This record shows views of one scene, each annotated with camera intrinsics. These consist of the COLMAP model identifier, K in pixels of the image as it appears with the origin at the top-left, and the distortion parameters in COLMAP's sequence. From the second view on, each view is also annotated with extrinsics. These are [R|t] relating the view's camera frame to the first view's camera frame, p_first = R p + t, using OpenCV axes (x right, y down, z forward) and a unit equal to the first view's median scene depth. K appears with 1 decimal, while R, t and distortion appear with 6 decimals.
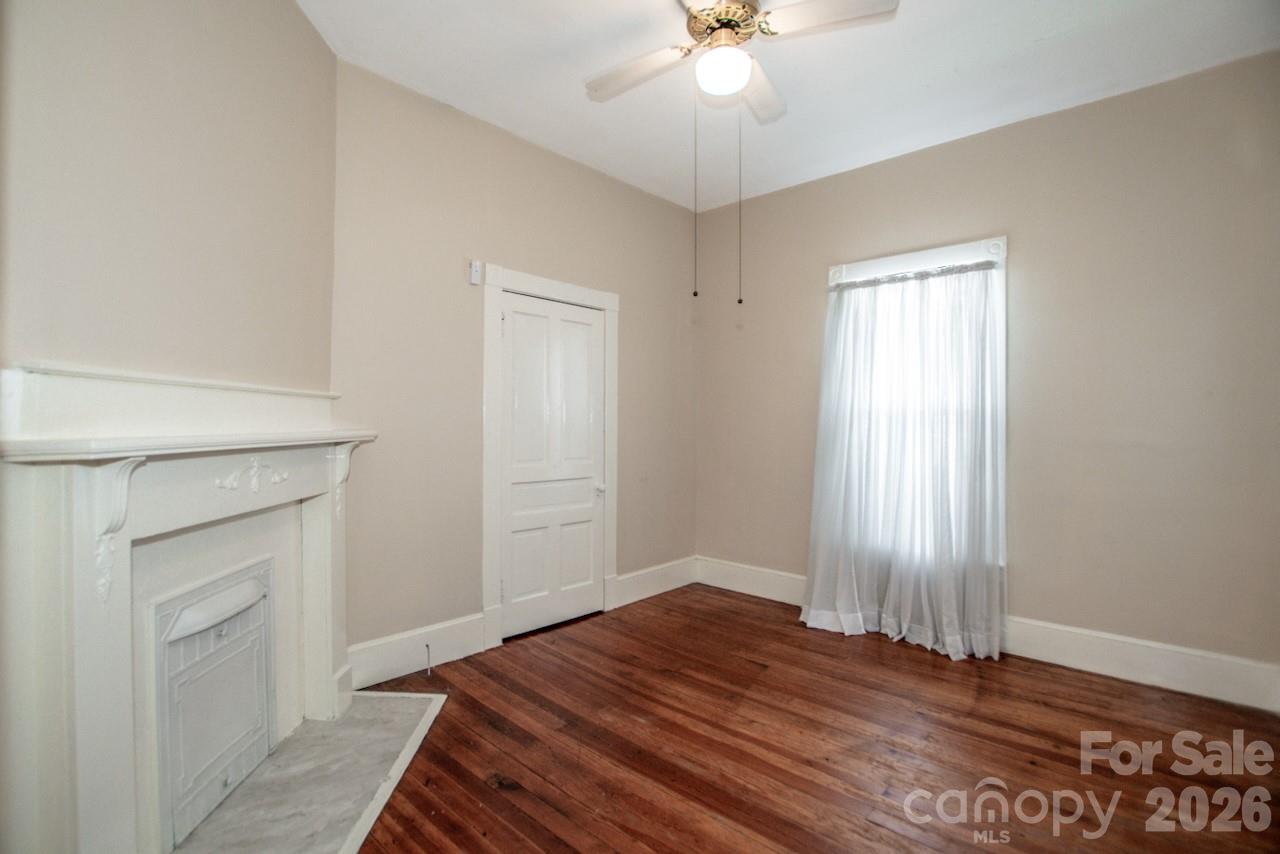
lens RADIAL K [[584.1, 0, 640.0], [0, 584.1, 427.0], [0, 0, 1]] dist [-0.027358, -0.000164]
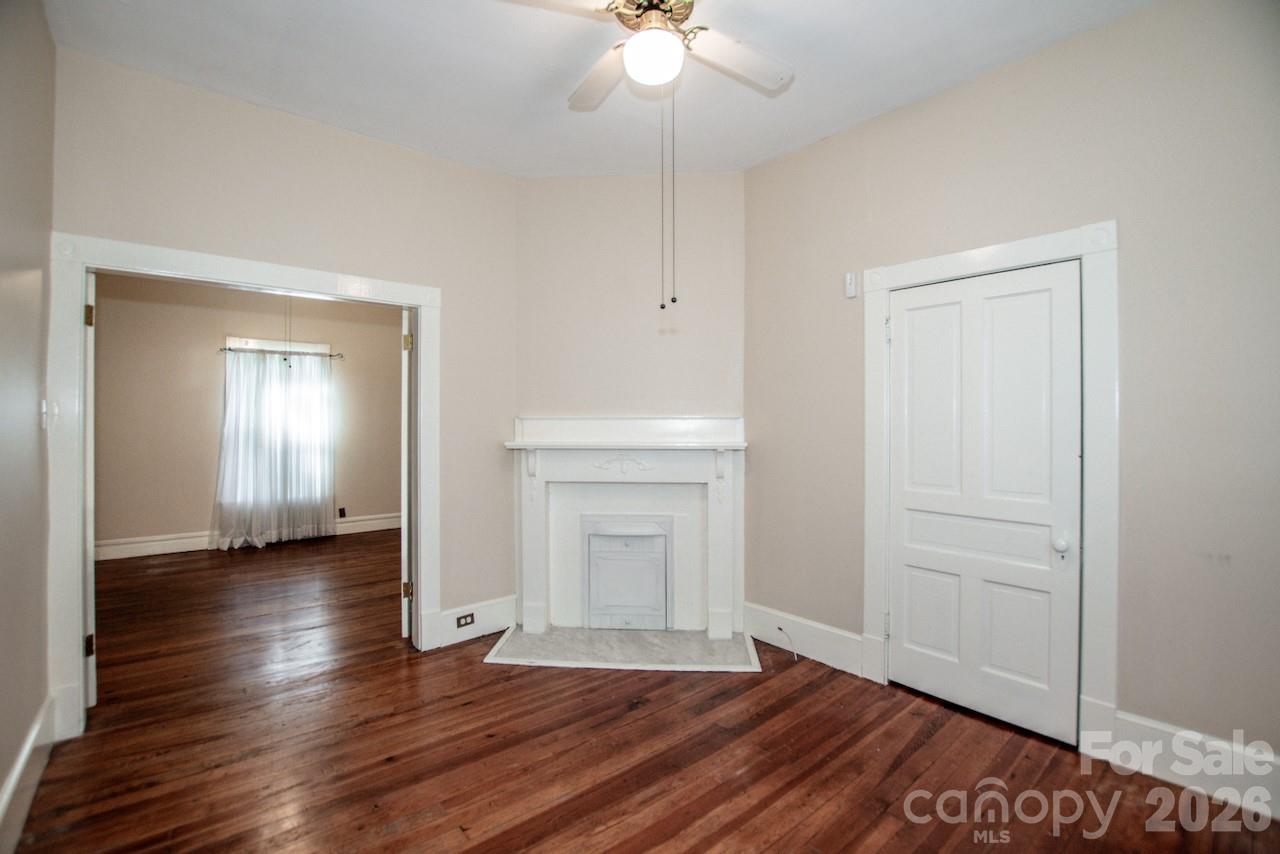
lens RADIAL K [[576.6, 0, 640.0], [0, 576.6, 427.0], [0, 0, 1]] dist [-0.023054, 0.000222]
pose [[-0.119838, -0.001191, -0.992793, 0.834985], [-0.013437, 0.999910, 0.000423, -0.024197], [0.992702, 0.013391, -0.119844, 0.880107]]
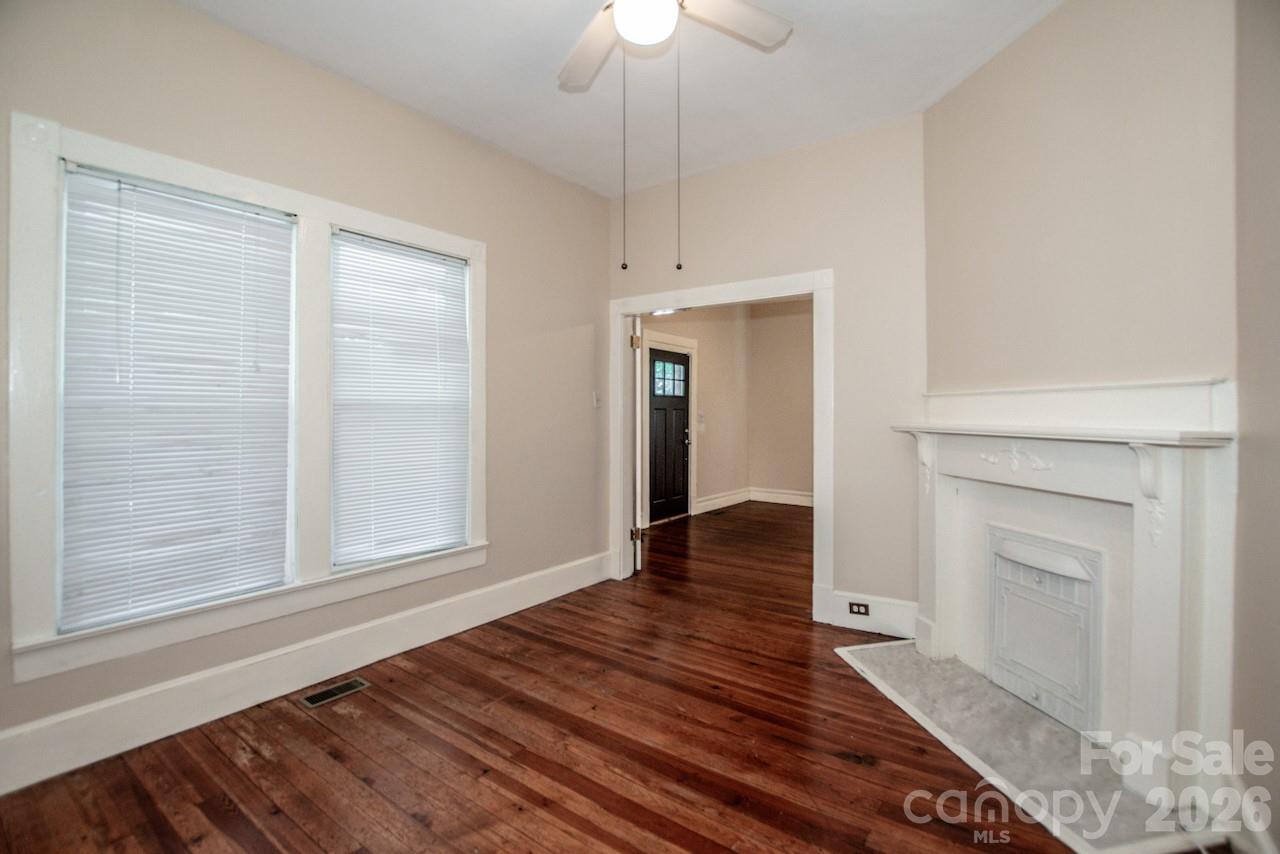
lens RADIAL K [[584.1, 0, 640.0], [0, 584.1, 427.0], [0, 0, 1]] dist [-0.027358, -0.000164]
pose [[-0.994795, -0.000456, -0.101892, 0.193787], [-0.003730, 0.999483, 0.031936, -0.006808], [0.101824, 0.032149, -0.994283, 1.499802]]
